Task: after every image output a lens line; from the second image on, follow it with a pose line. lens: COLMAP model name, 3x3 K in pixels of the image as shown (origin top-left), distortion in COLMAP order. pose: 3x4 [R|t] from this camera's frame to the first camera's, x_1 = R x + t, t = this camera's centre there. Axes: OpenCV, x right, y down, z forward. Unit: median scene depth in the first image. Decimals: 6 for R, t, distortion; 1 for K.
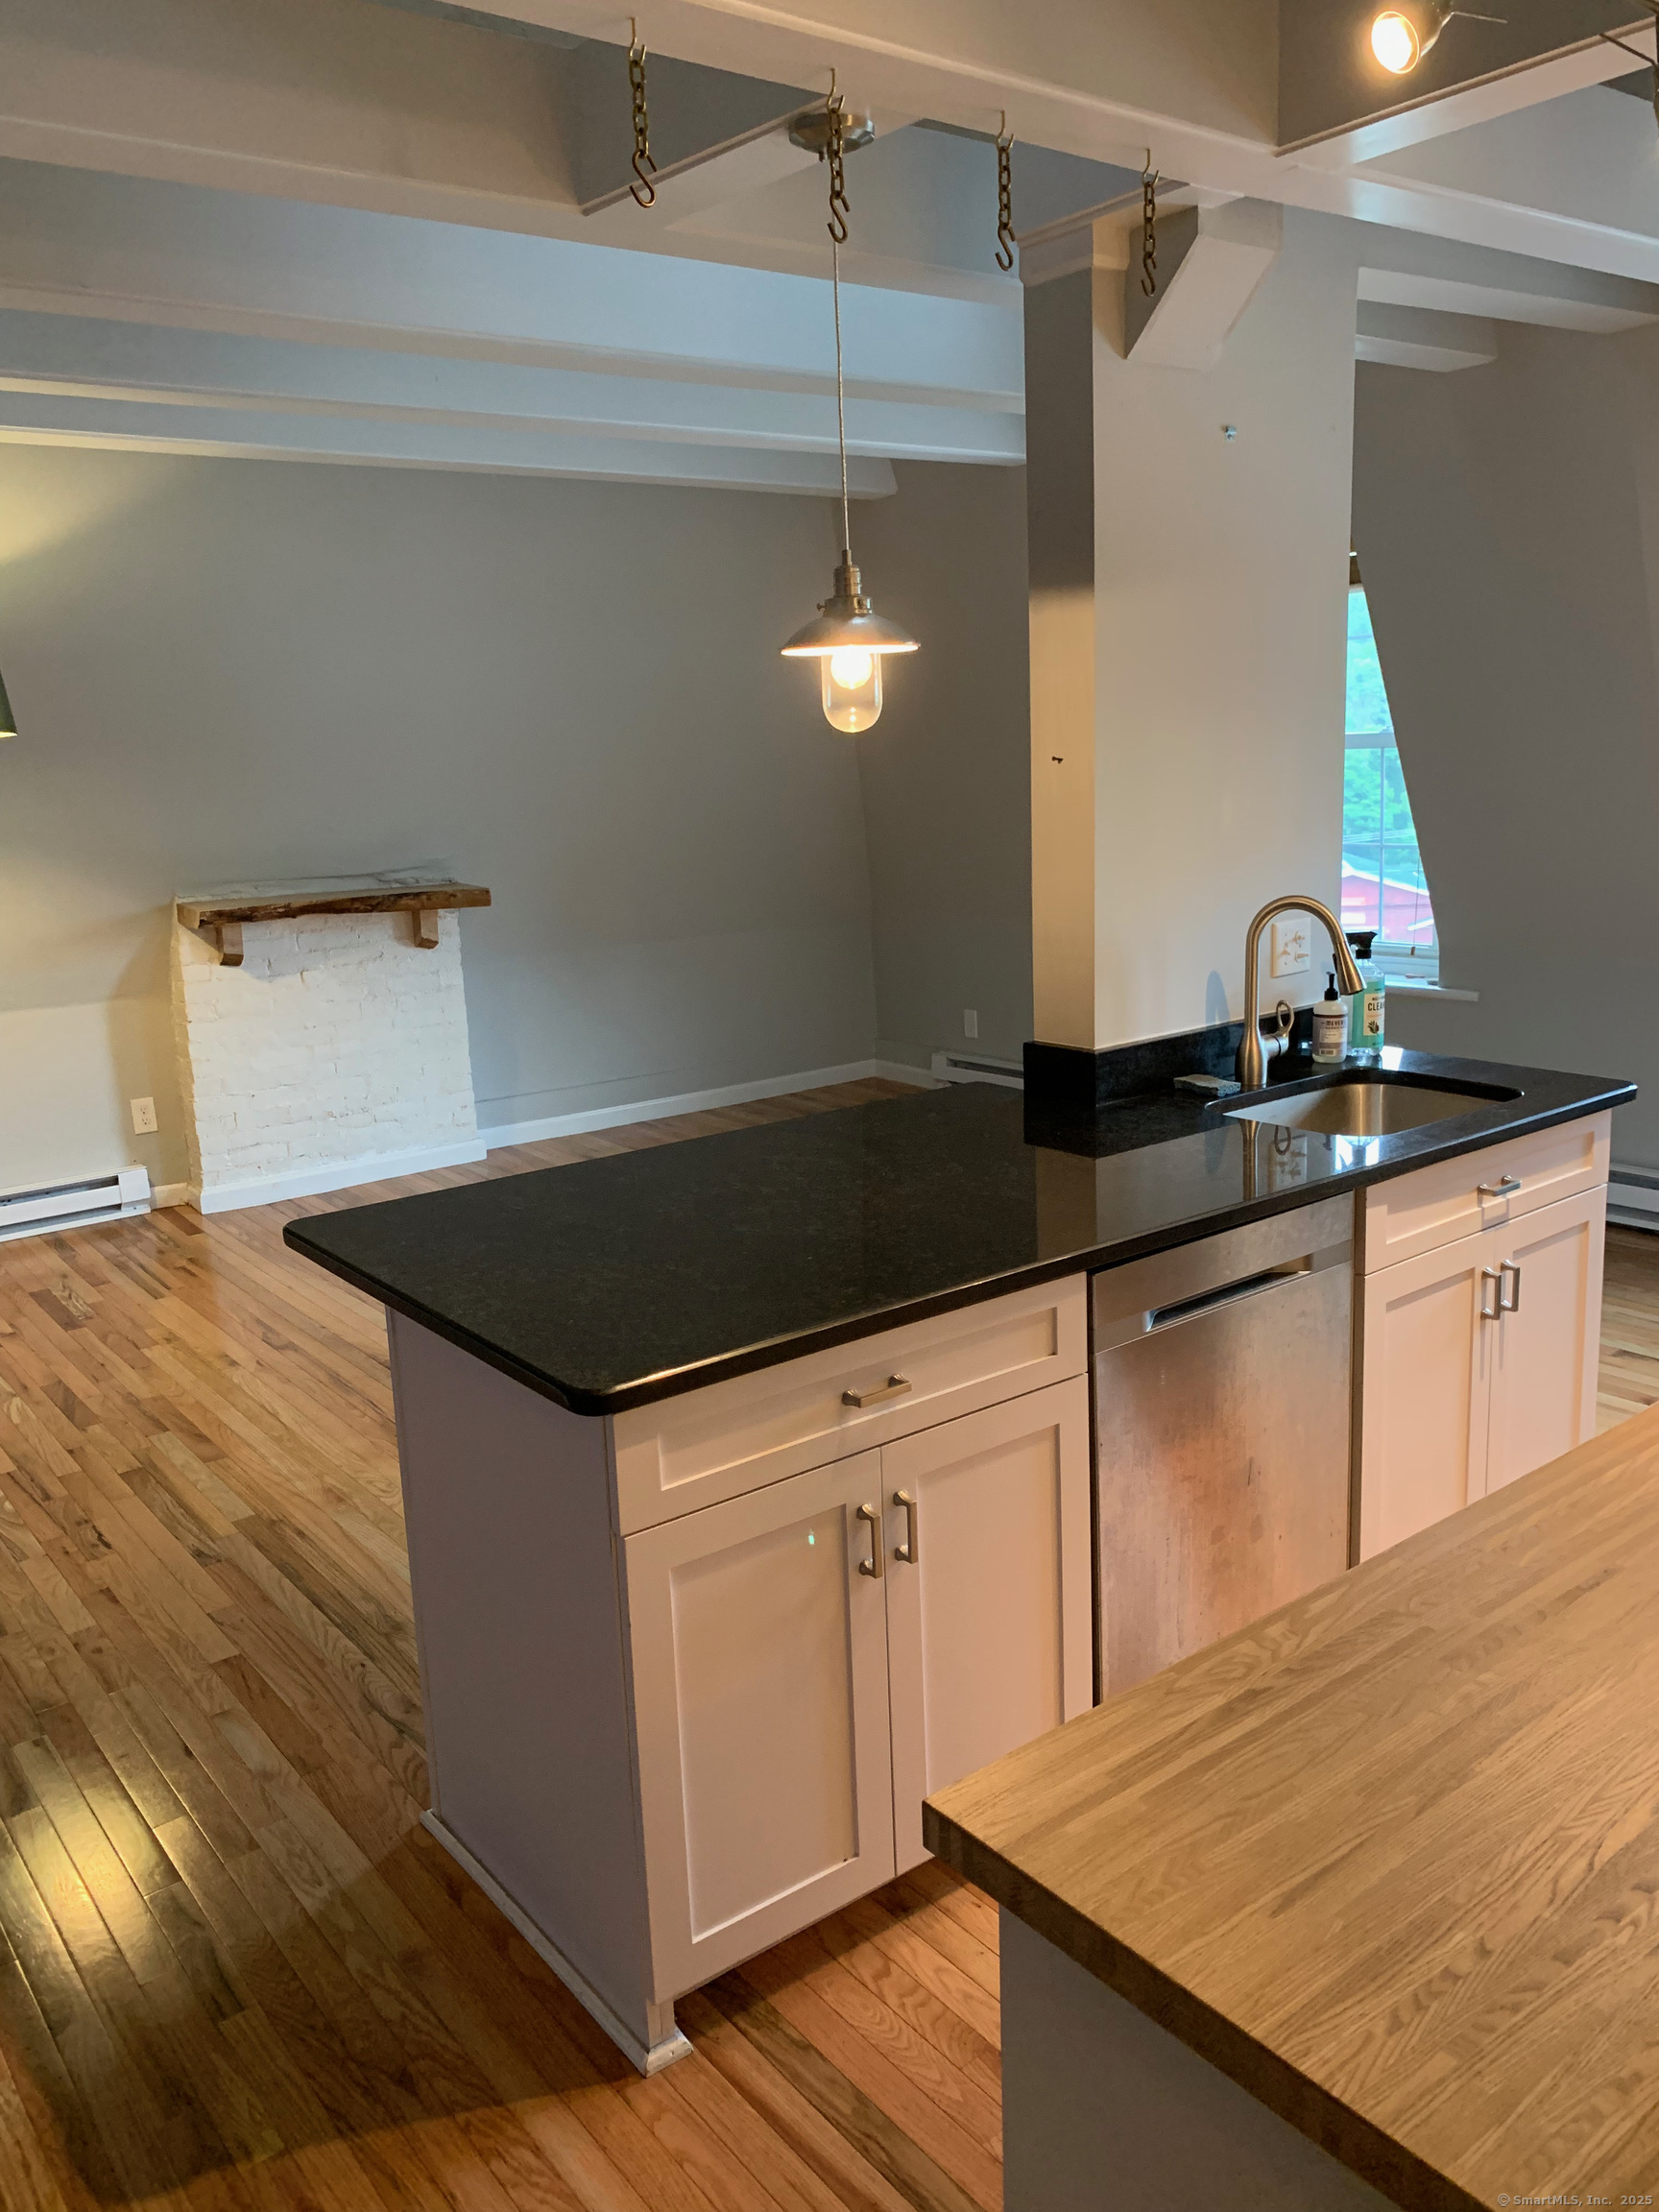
lens RADIAL K [[1723.3, 0, 871.2], [0, 1723.3, 1109.4], [0, 0, 1]] dist [0.012927, -0.006709]
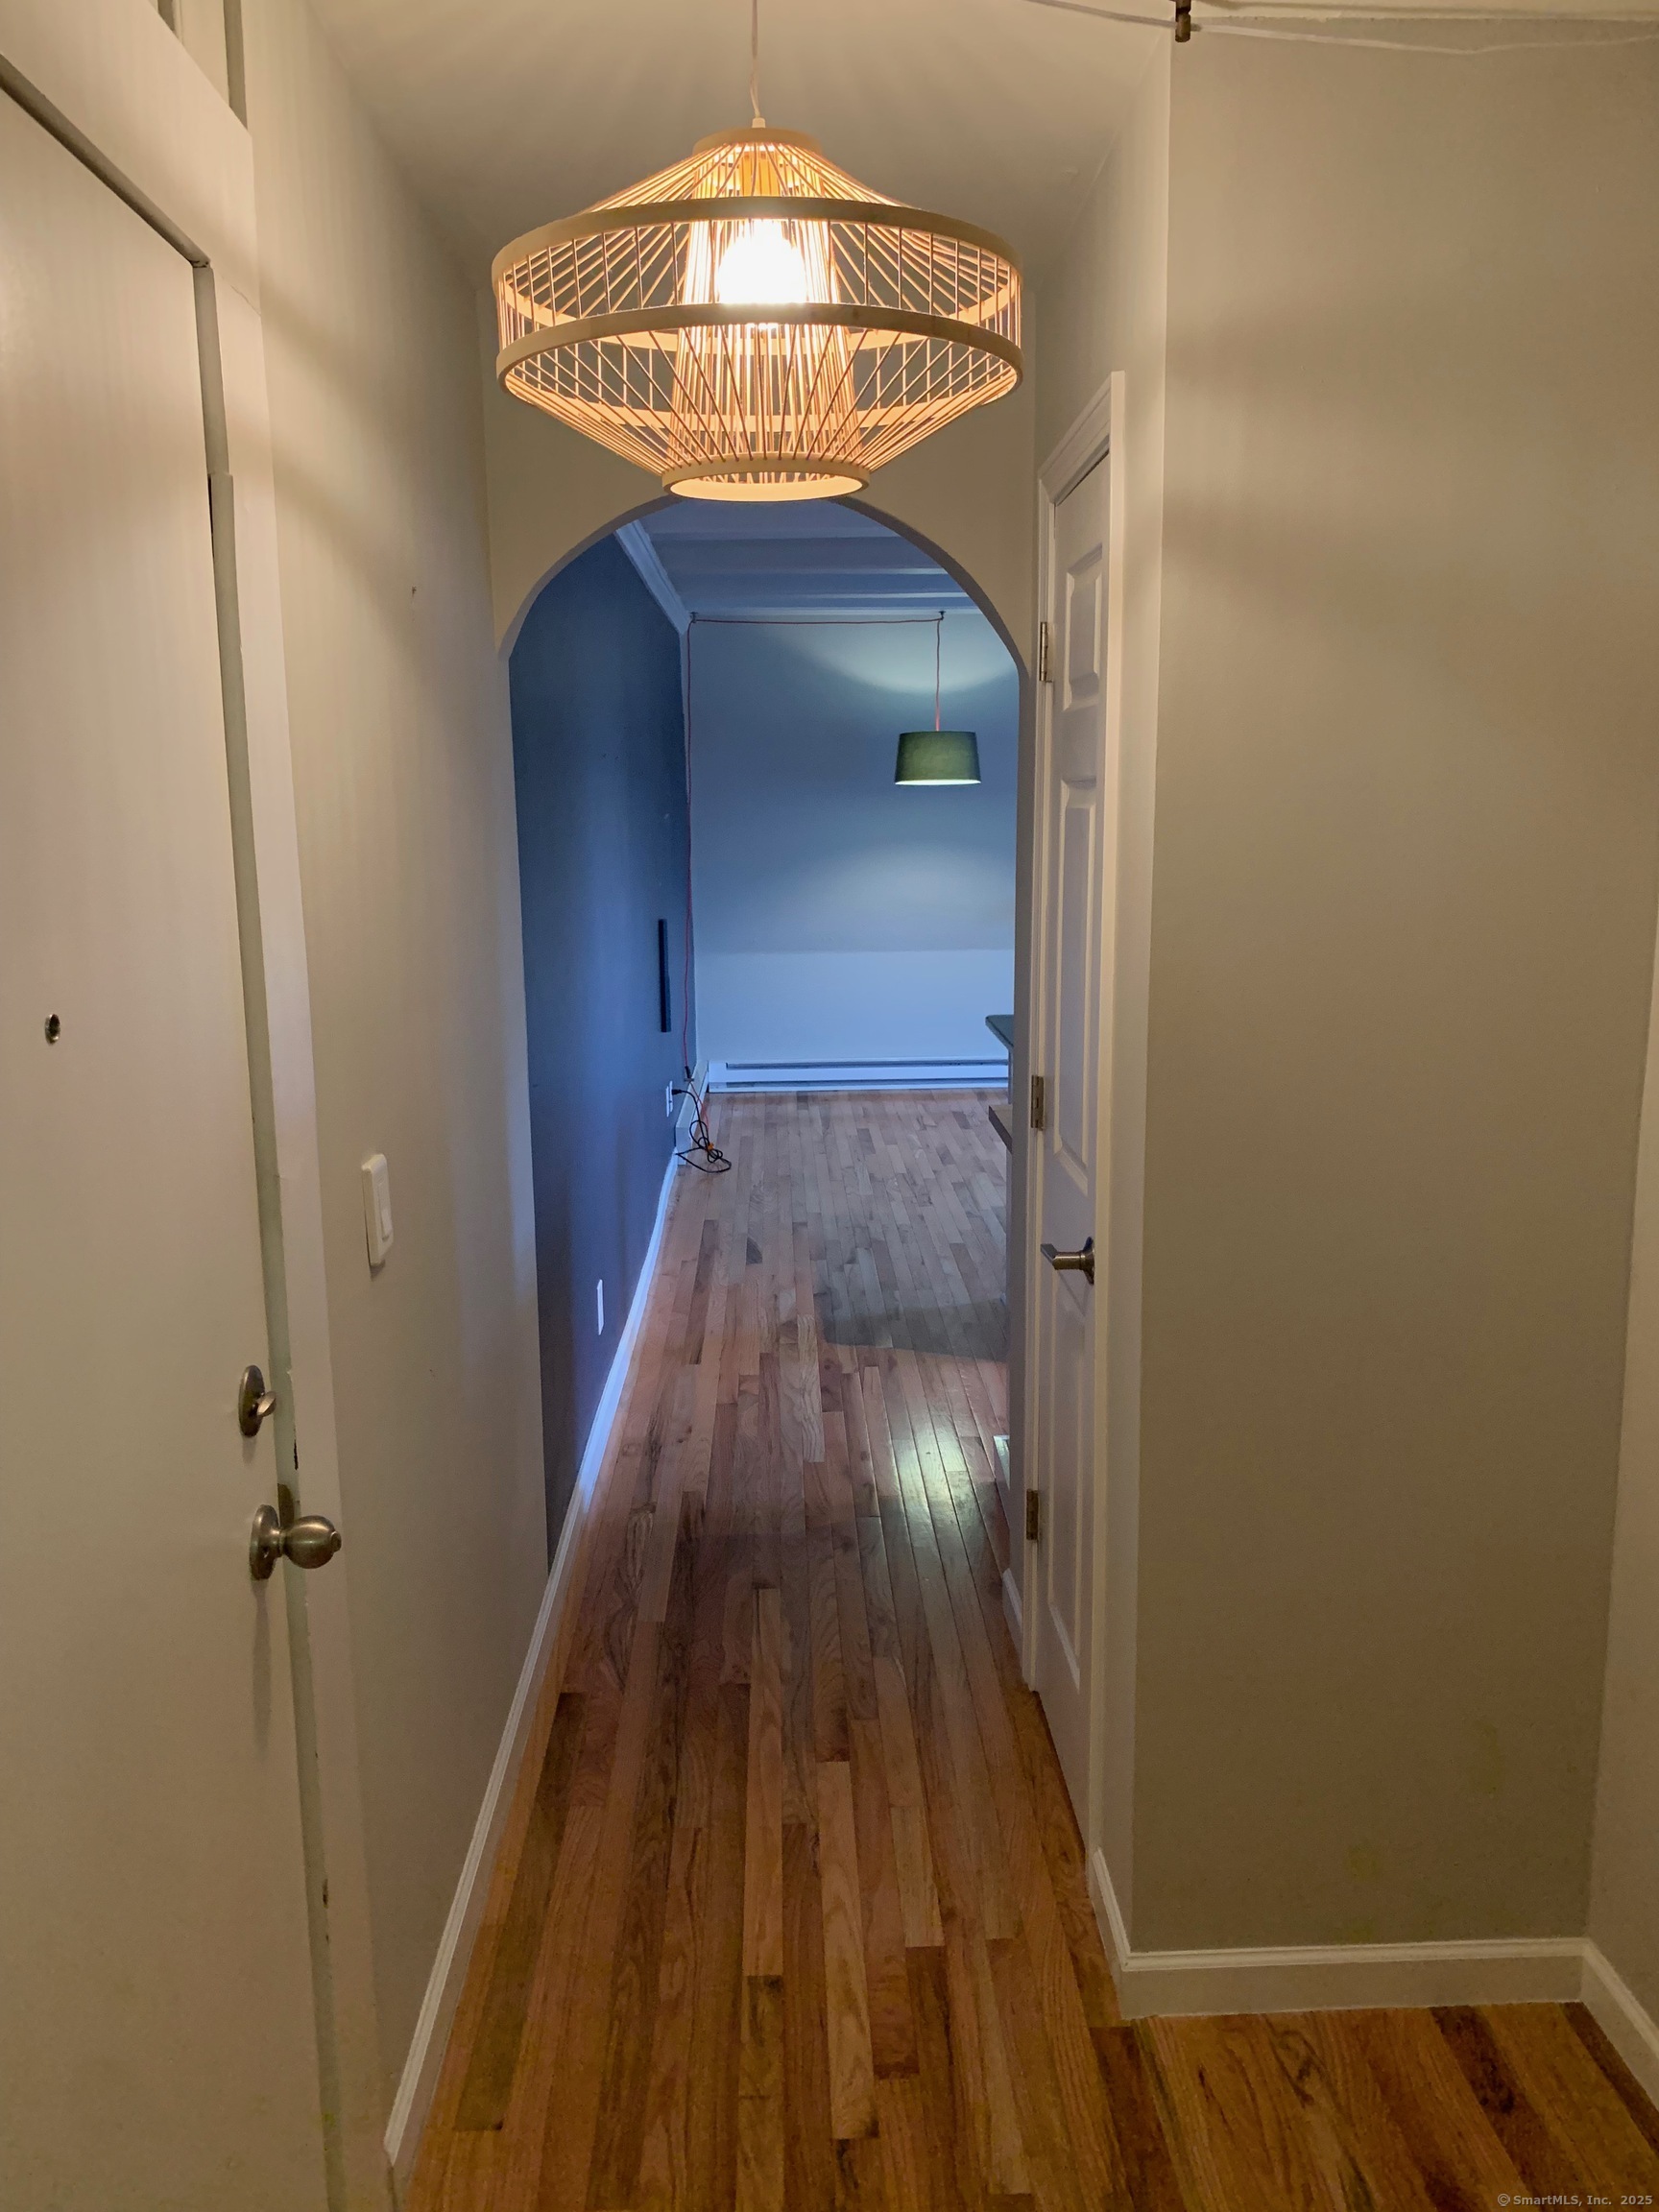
lens RADIAL K [[1723.3, 0, 871.2], [0, 1723.3, 1109.4], [0, 0, 1]] dist [0.012927, -0.006709]
pose [[0.818909, 0.130406, -0.558912, 0.647160], [-0.143331, 0.989455, 0.020854, 0.136126], [0.555738, 0.063032, 0.828965, -0.728898]]
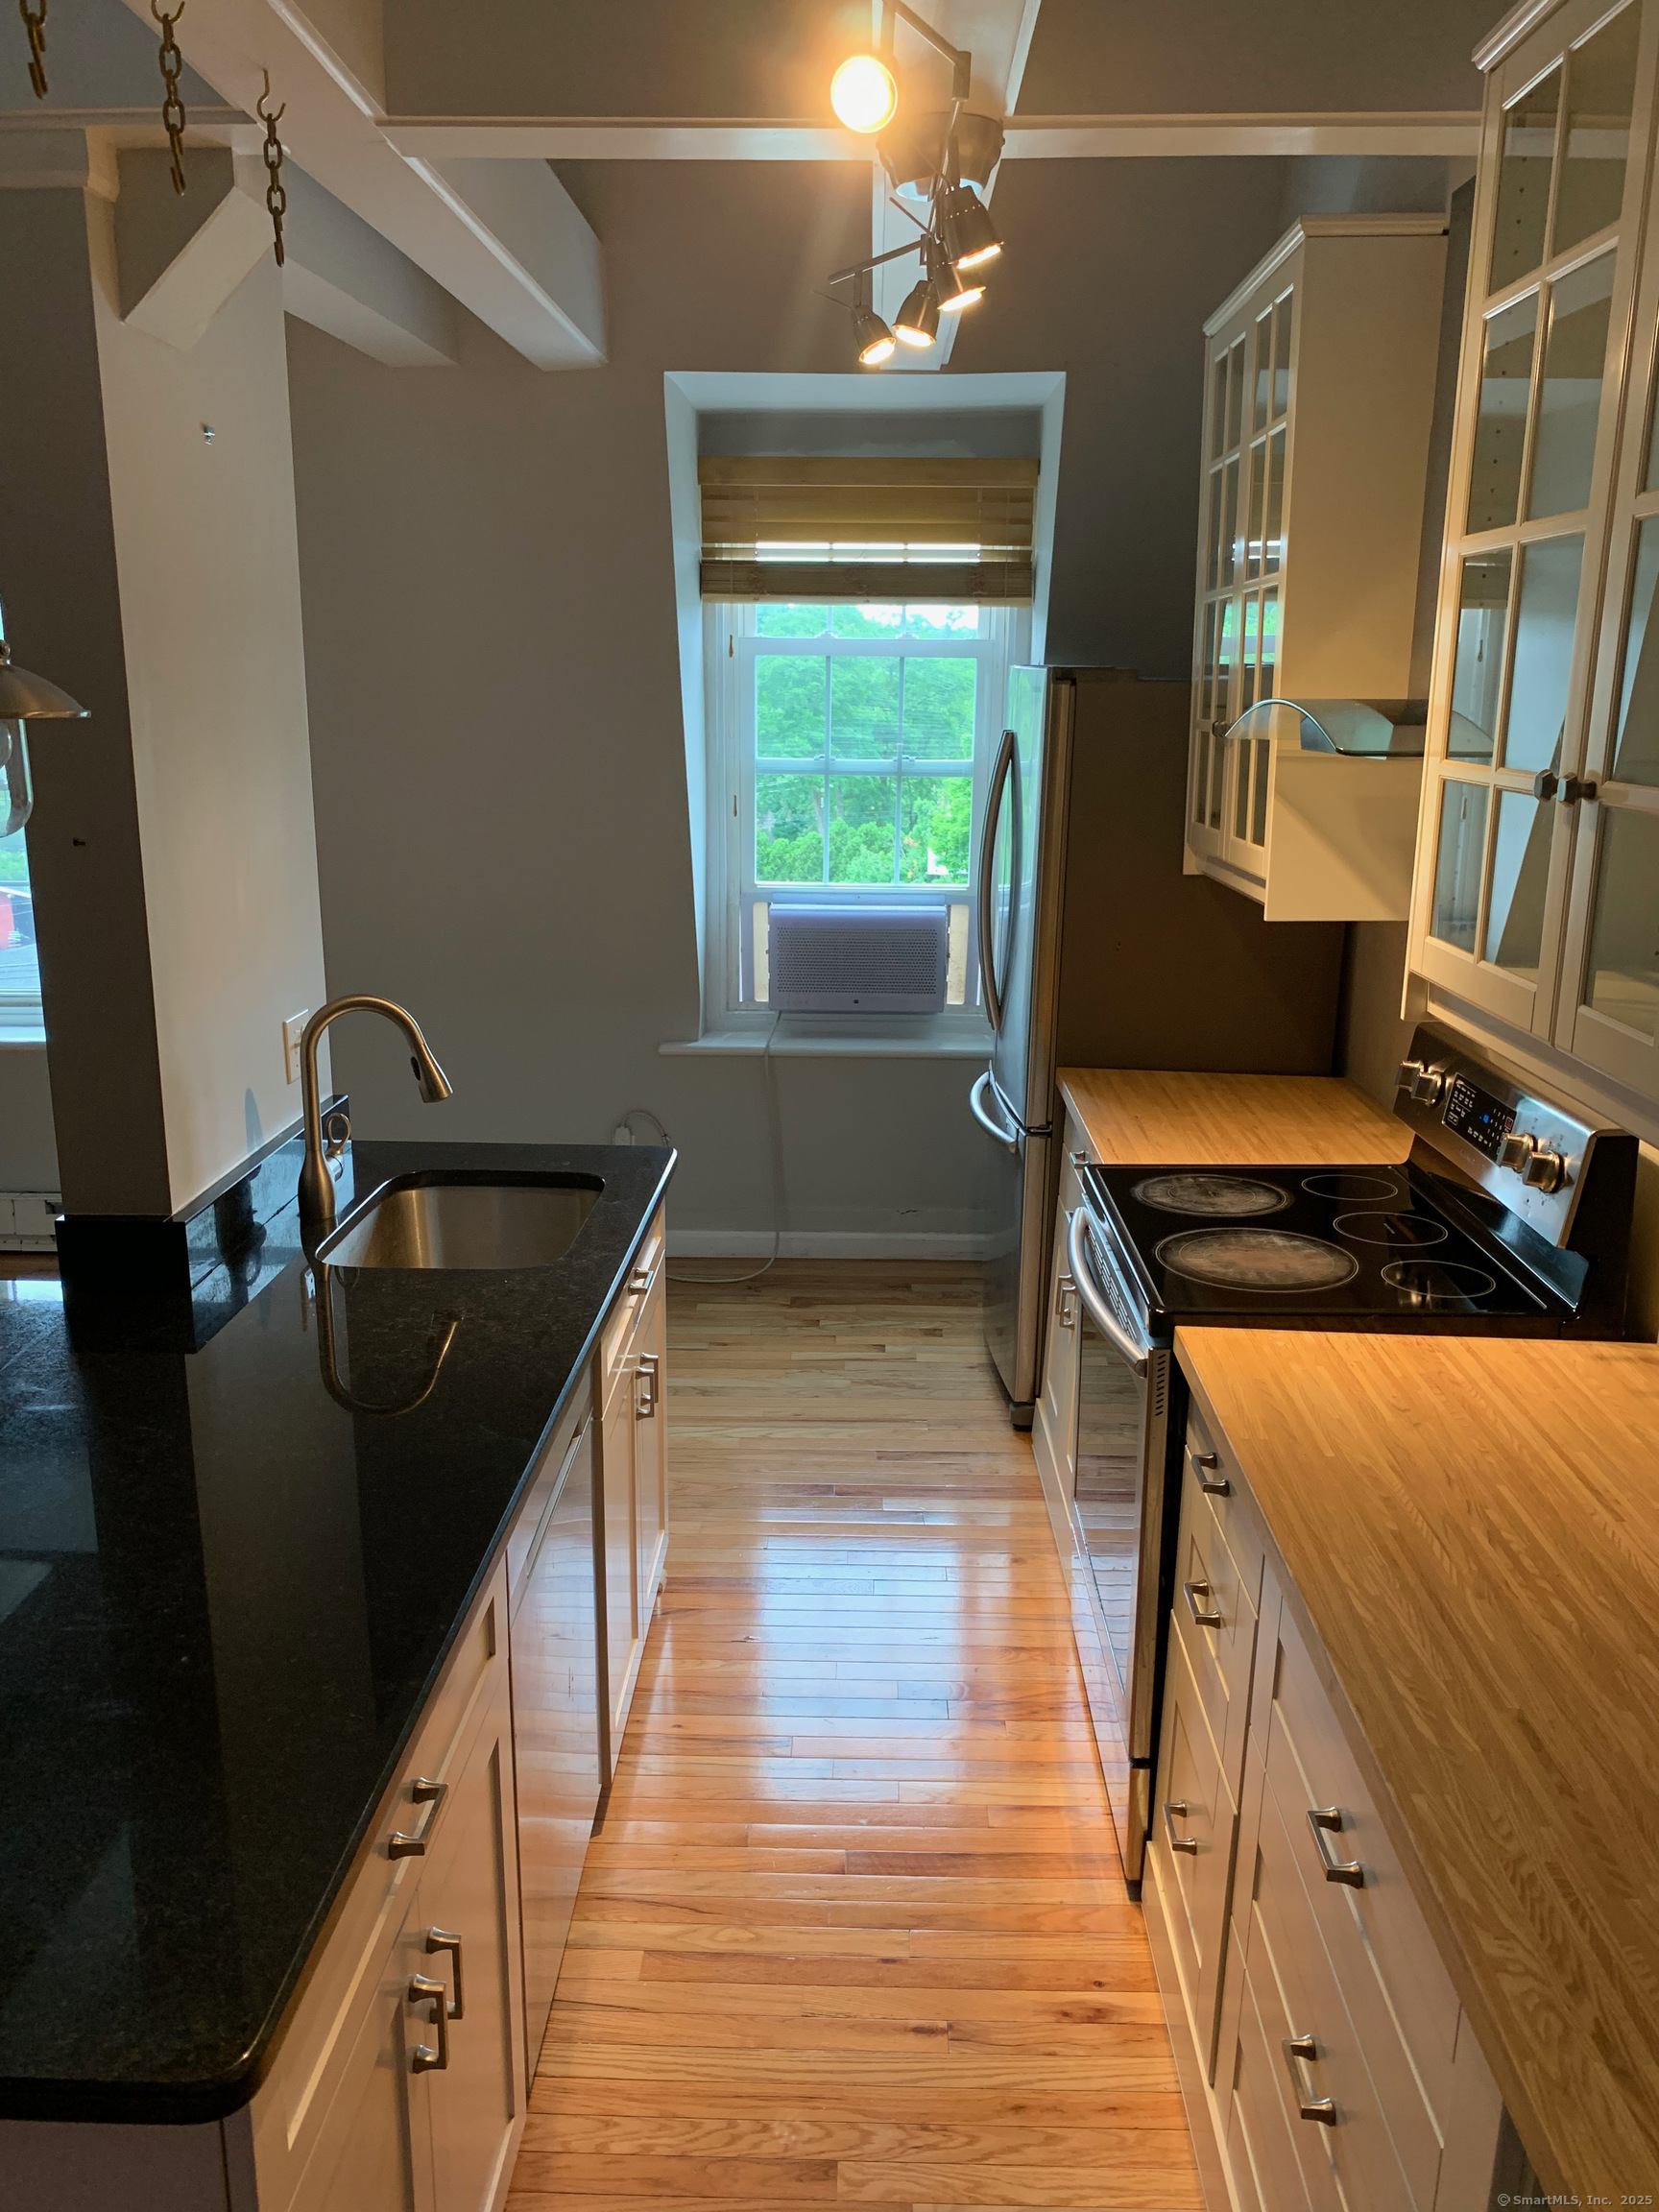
lens RADIAL K [[1692.3, 0, 829.5], [0, 1692.3, 1106.0], [0, 0, 1]] dist [0.038313, -0.000030]
pose [[0.640118, -0.149778, 0.753535, -0.247325], [0.134350, 0.987522, 0.082159, -0.105193], [-0.756438, 0.048646, 0.652254, 0.265889]]
